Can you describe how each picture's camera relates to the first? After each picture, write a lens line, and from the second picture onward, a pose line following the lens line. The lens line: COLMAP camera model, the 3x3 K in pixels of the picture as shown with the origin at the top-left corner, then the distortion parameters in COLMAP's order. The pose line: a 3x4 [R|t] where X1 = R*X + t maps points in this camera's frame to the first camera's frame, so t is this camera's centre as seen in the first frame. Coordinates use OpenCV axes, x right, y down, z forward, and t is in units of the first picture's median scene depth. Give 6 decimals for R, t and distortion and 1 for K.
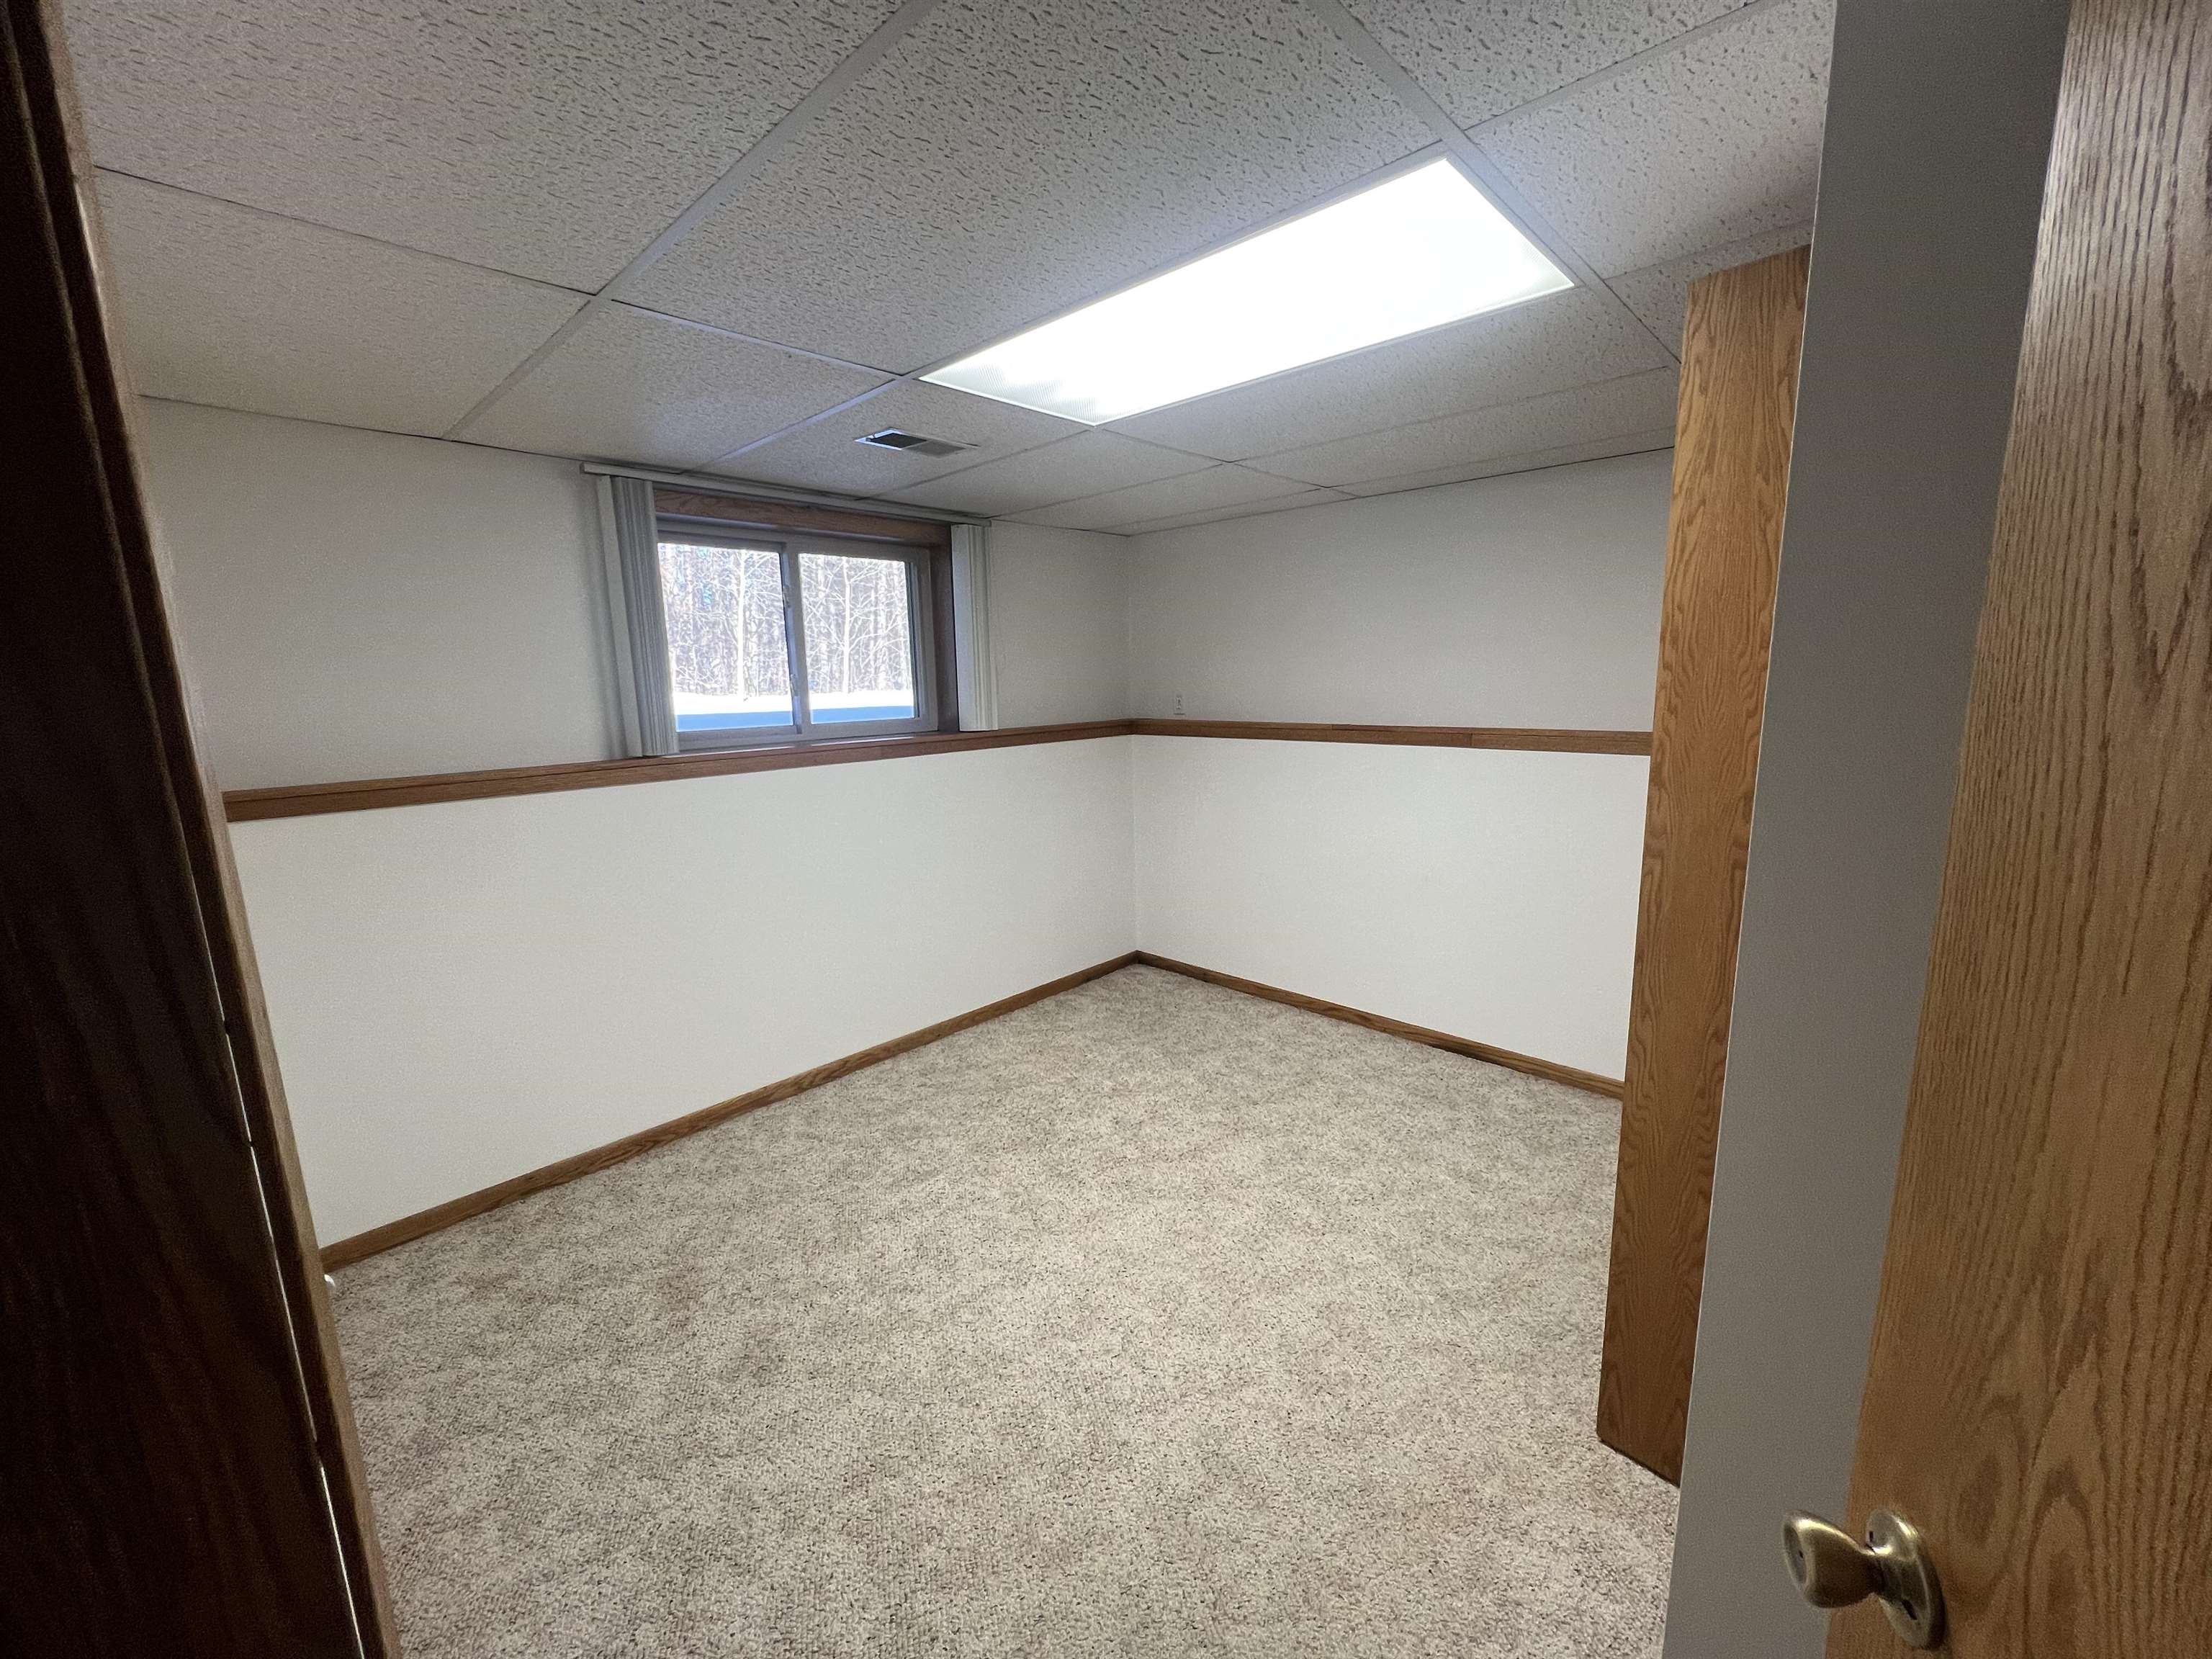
lens RADIAL K [[876.3, 0, 1098.7], [0, 876.3, 820.9], [0, 0, 1]] dist [0.000268, 0.000057]
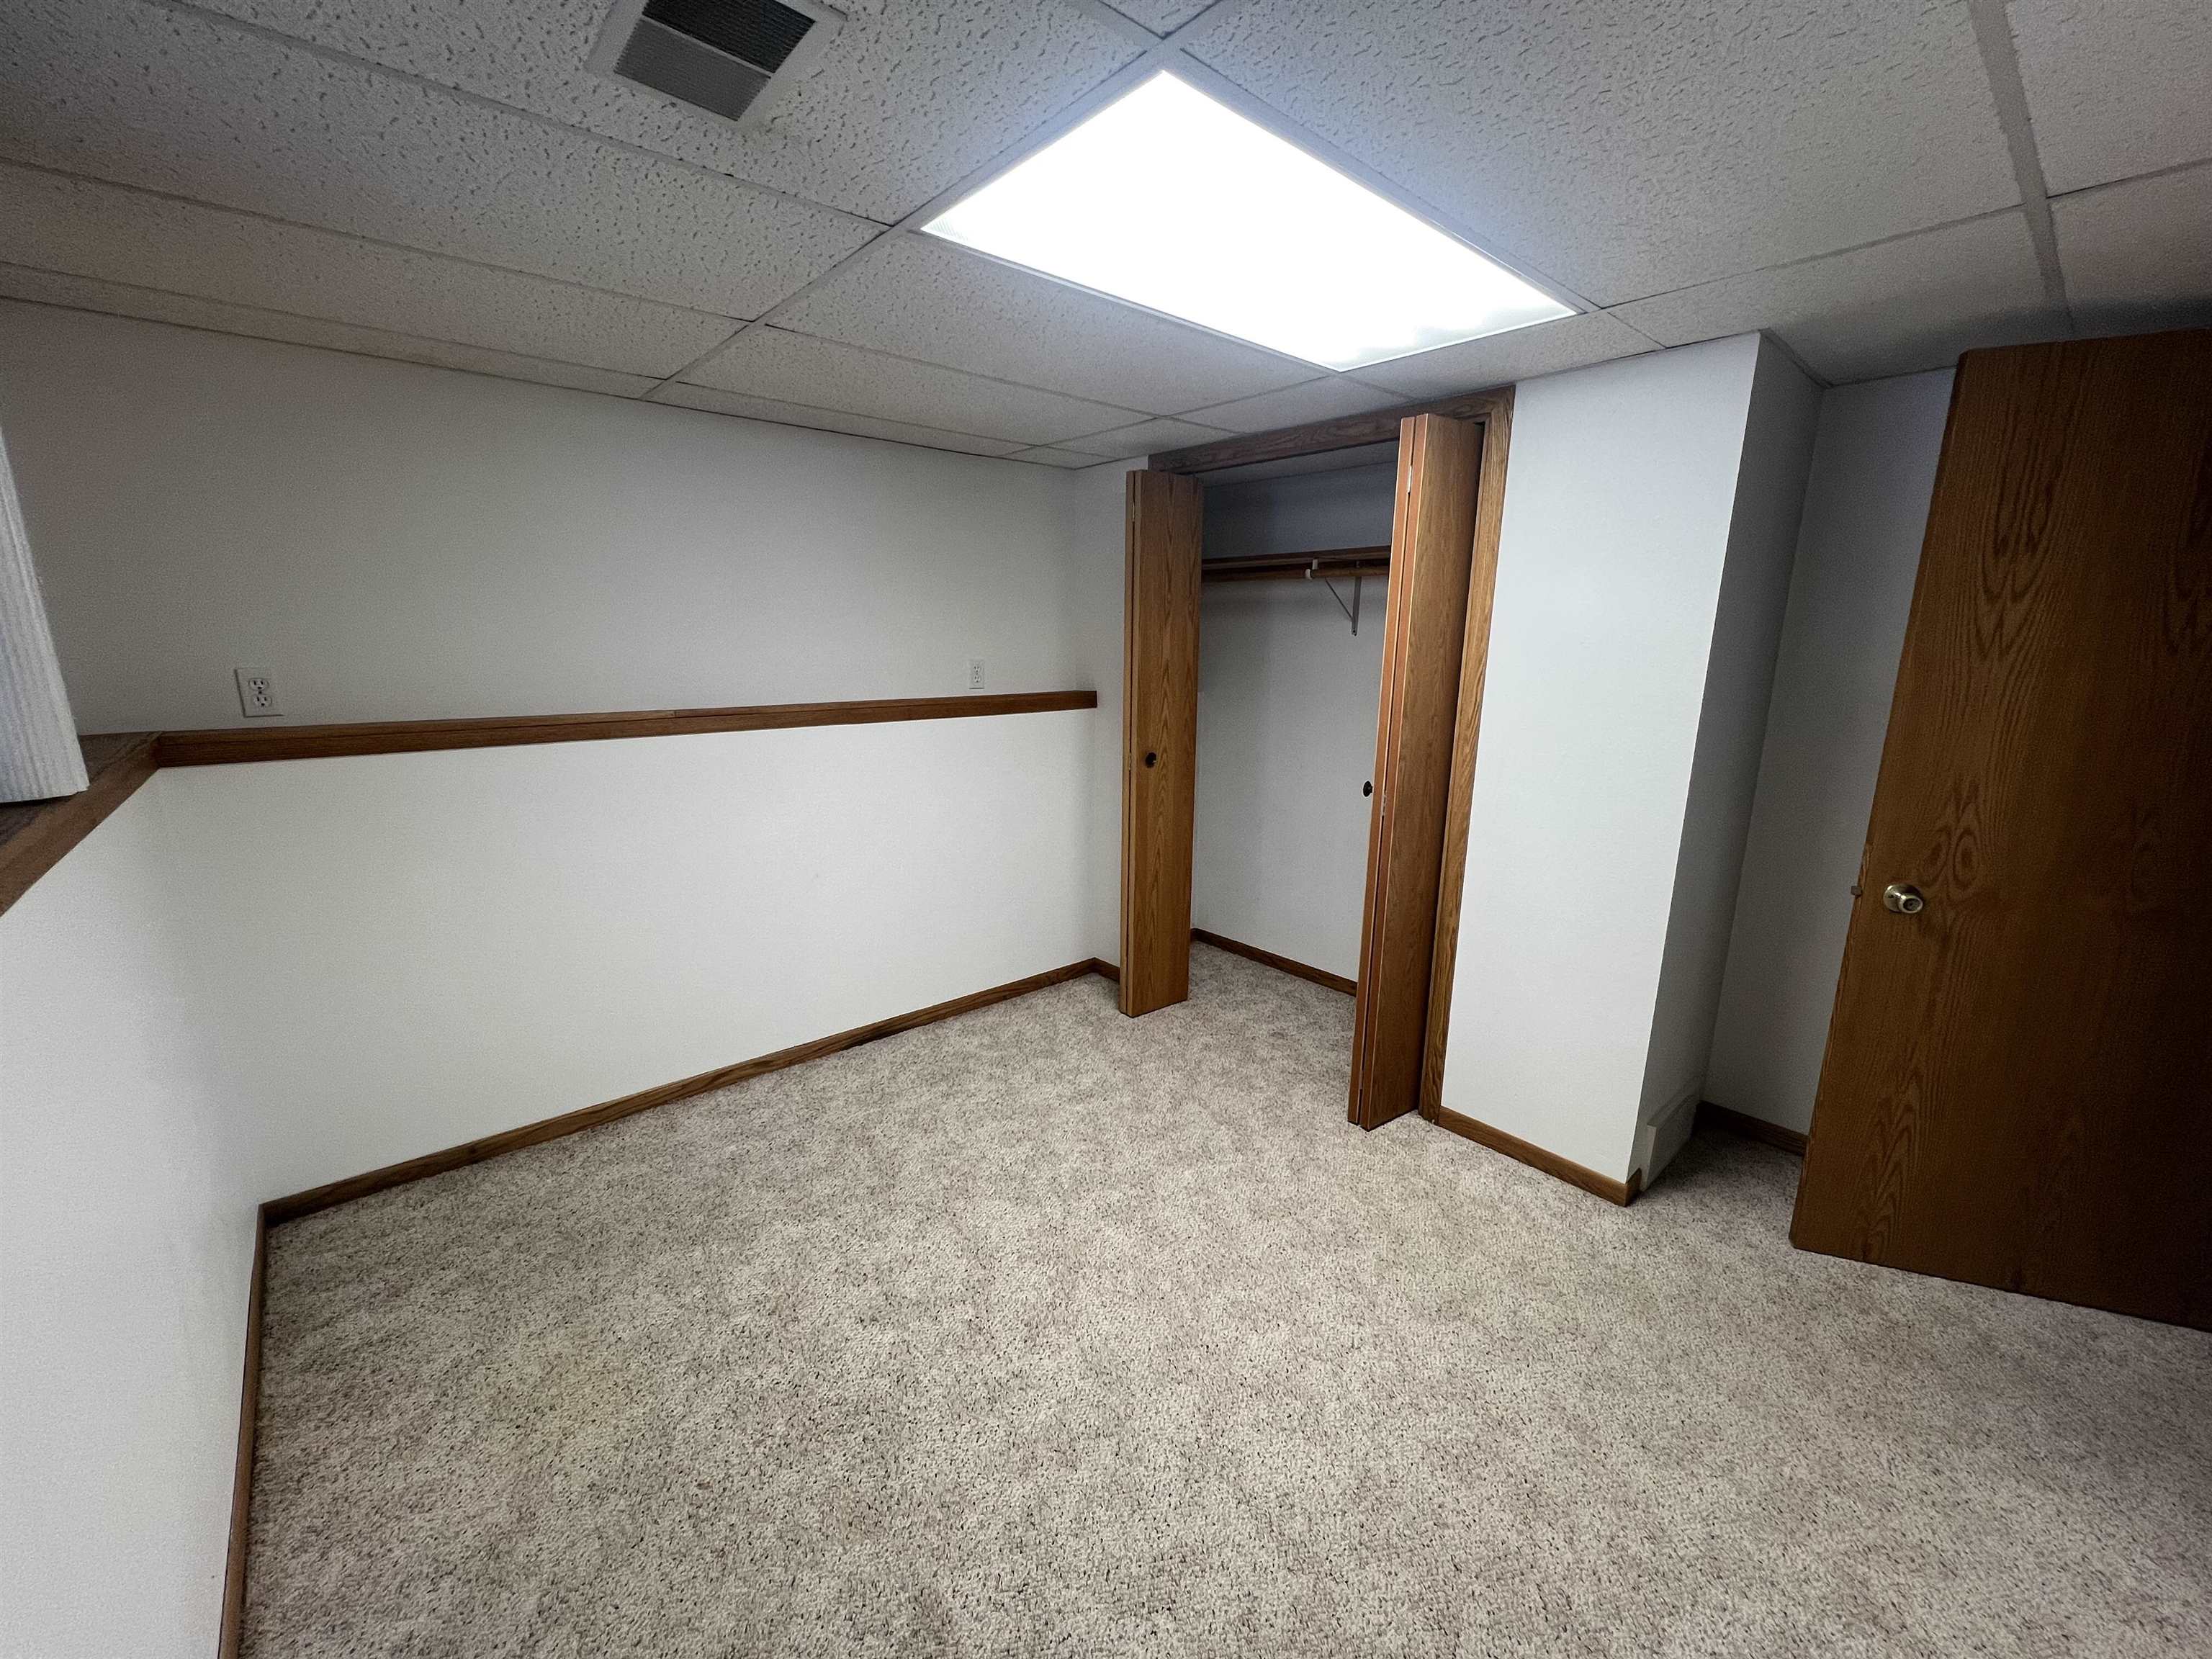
lens RADIAL K [[876.3, 0, 1112.8], [0, 876.3, 822.5], [0, 0, 1]] dist [0.000268, 0.000057]
pose [[0.096050, -0.188041, 0.977453, -0.571064], [0.154219, 0.972947, 0.172019, -0.115458], [-0.983357, 0.134220, 0.122451, 0.728172]]
